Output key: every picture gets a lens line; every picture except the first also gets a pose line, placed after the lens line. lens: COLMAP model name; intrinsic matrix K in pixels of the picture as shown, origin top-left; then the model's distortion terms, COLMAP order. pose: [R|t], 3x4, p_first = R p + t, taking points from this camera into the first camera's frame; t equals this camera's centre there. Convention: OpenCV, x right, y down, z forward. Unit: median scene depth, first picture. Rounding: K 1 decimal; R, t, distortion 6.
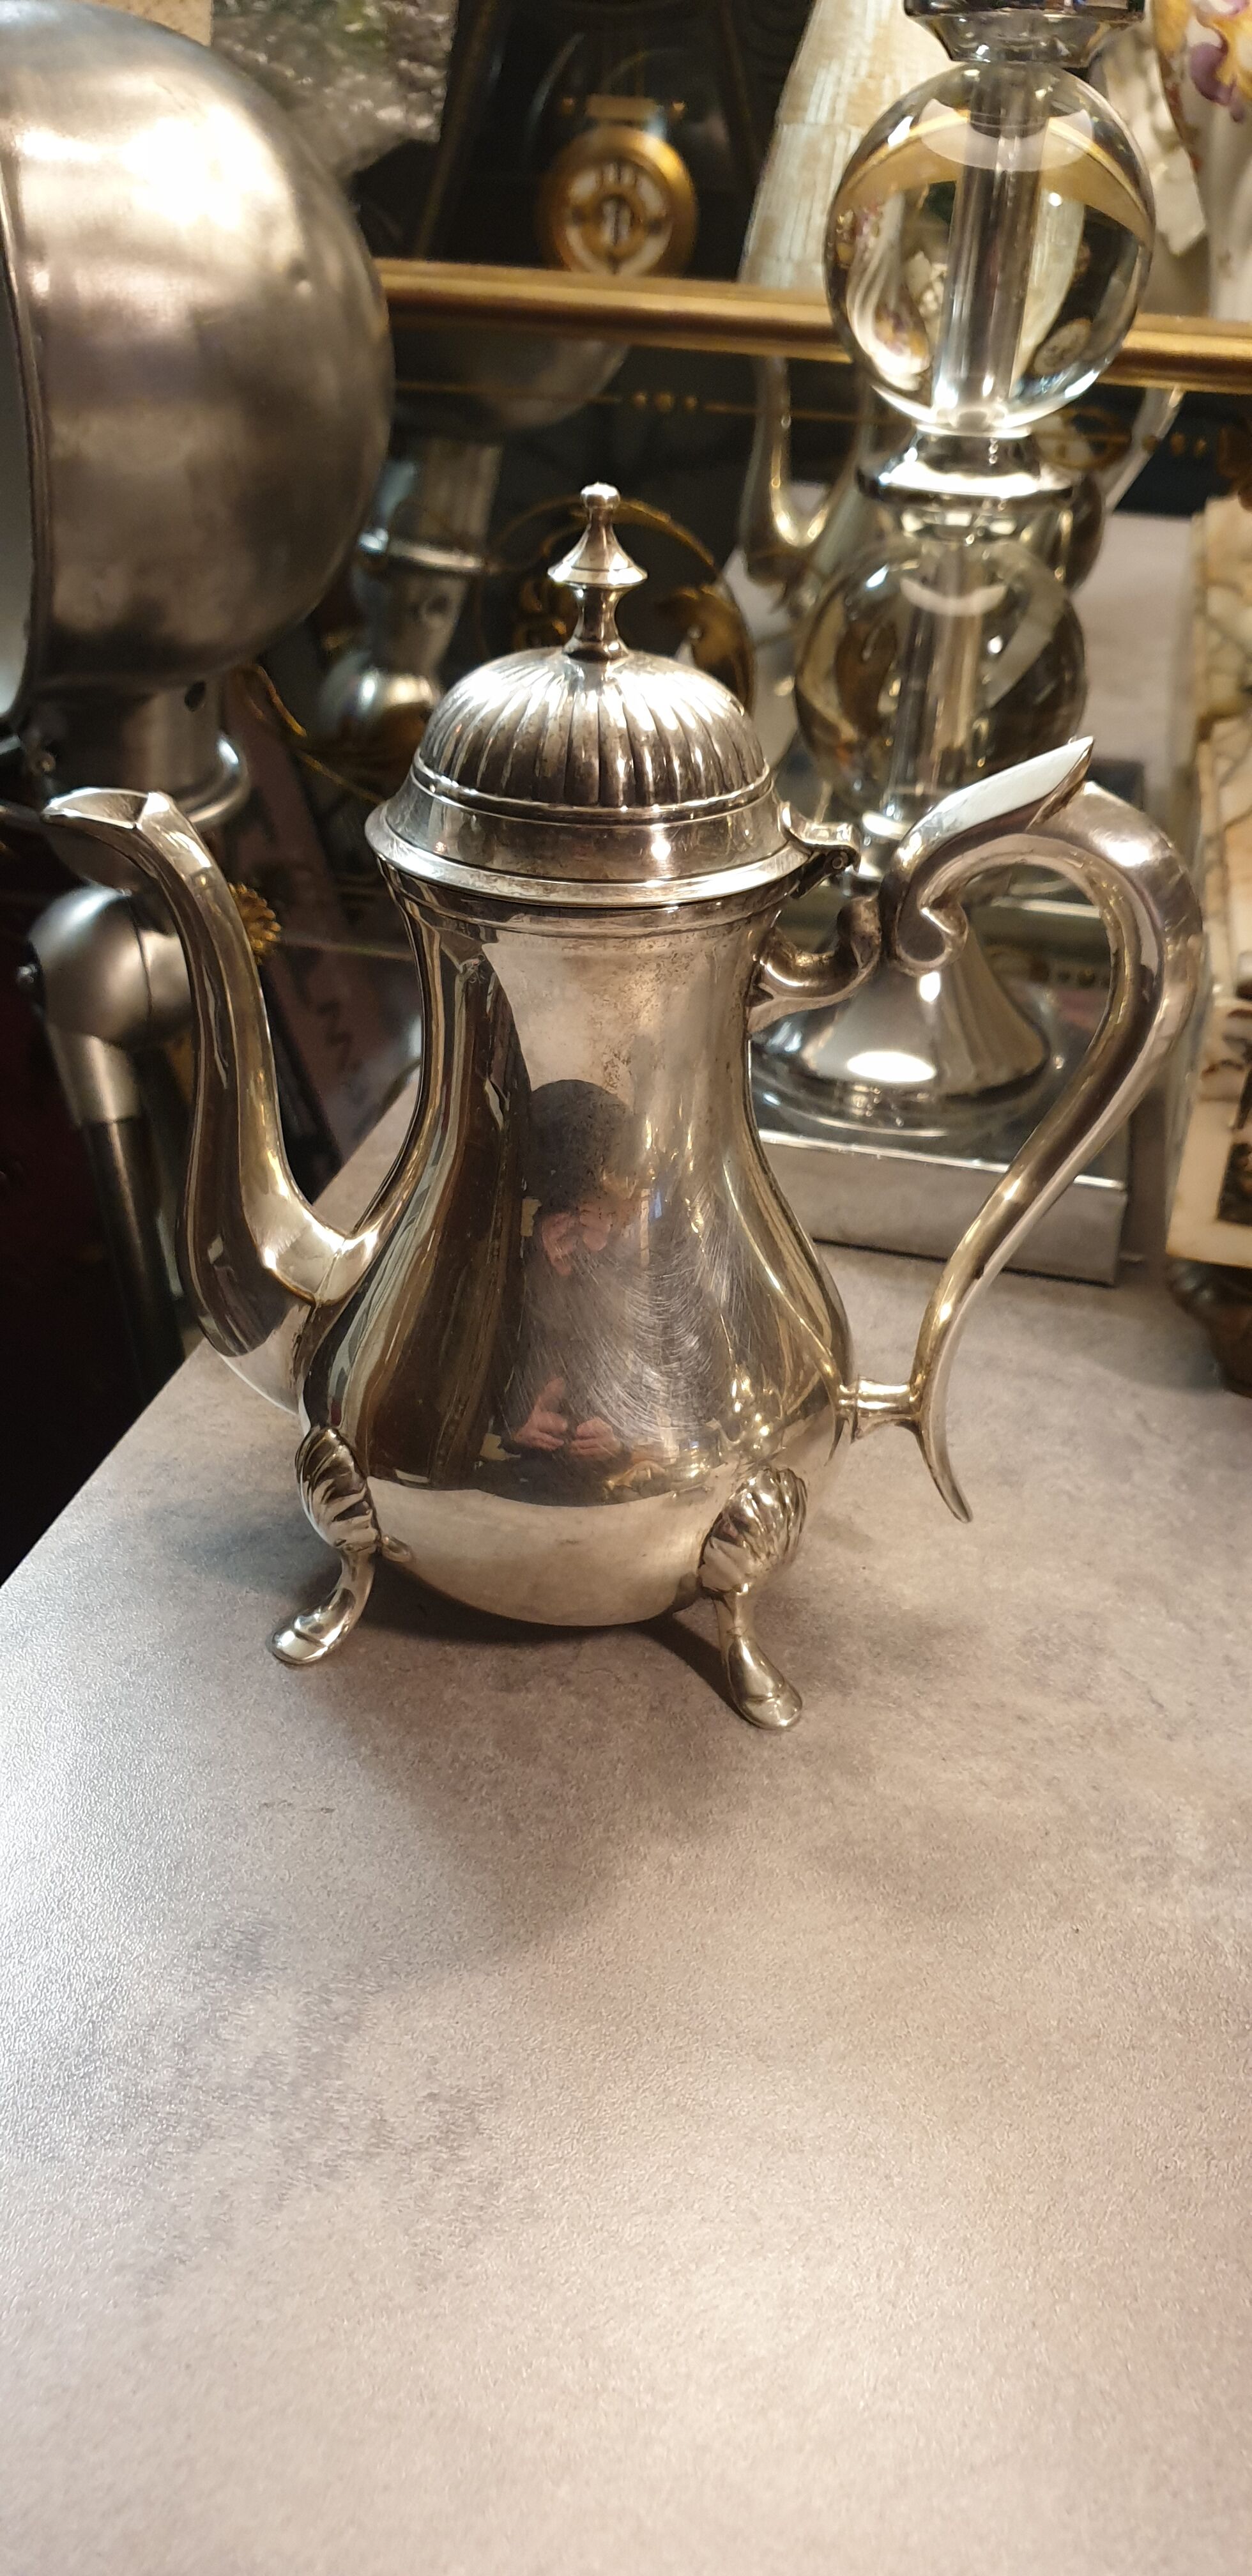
lens RADIAL K [[2119.1, 0, 546.9], [0, 2119.1, 1289.8], [0, 0, 1]] dist [0.007349, -0.098579]
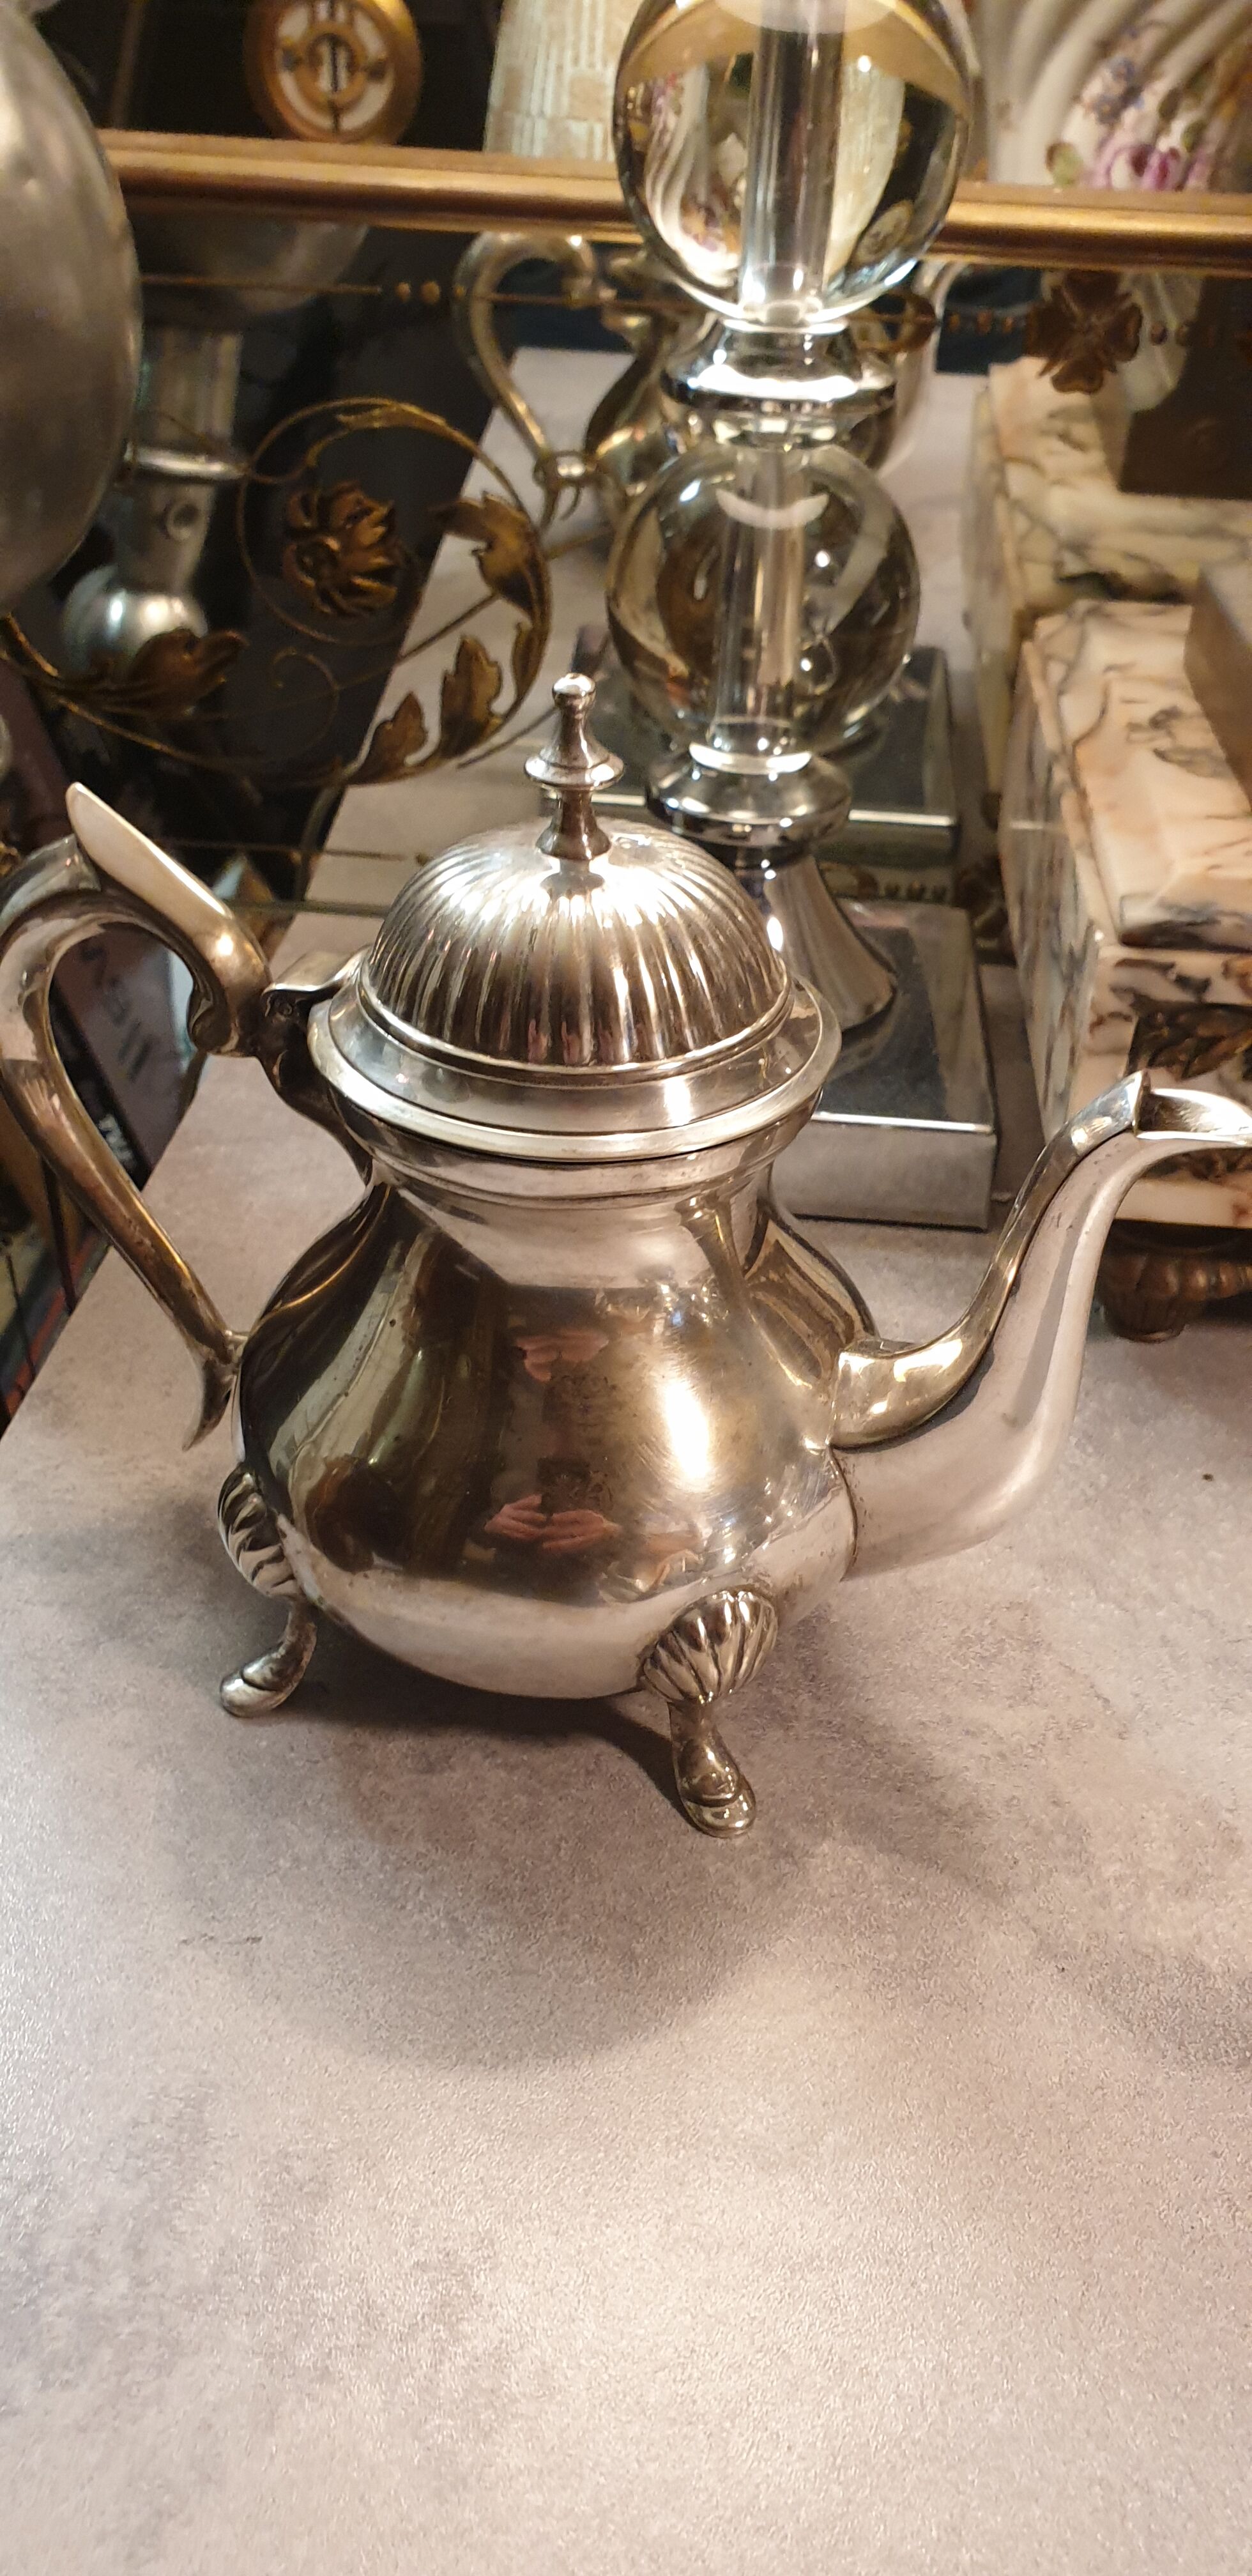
lens RADIAL K [[2072.1, 0, 565.6], [0, 2072.1, 1235.9], [0, 0, 1]] dist [-0.068725, 0.110852]
pose [[0.986304, -0.095072, 0.134783, -0.057077], [0.084622, 0.993094, 0.081262, -0.106710], [-0.141578, -0.068743, 0.987537, 0.118137]]
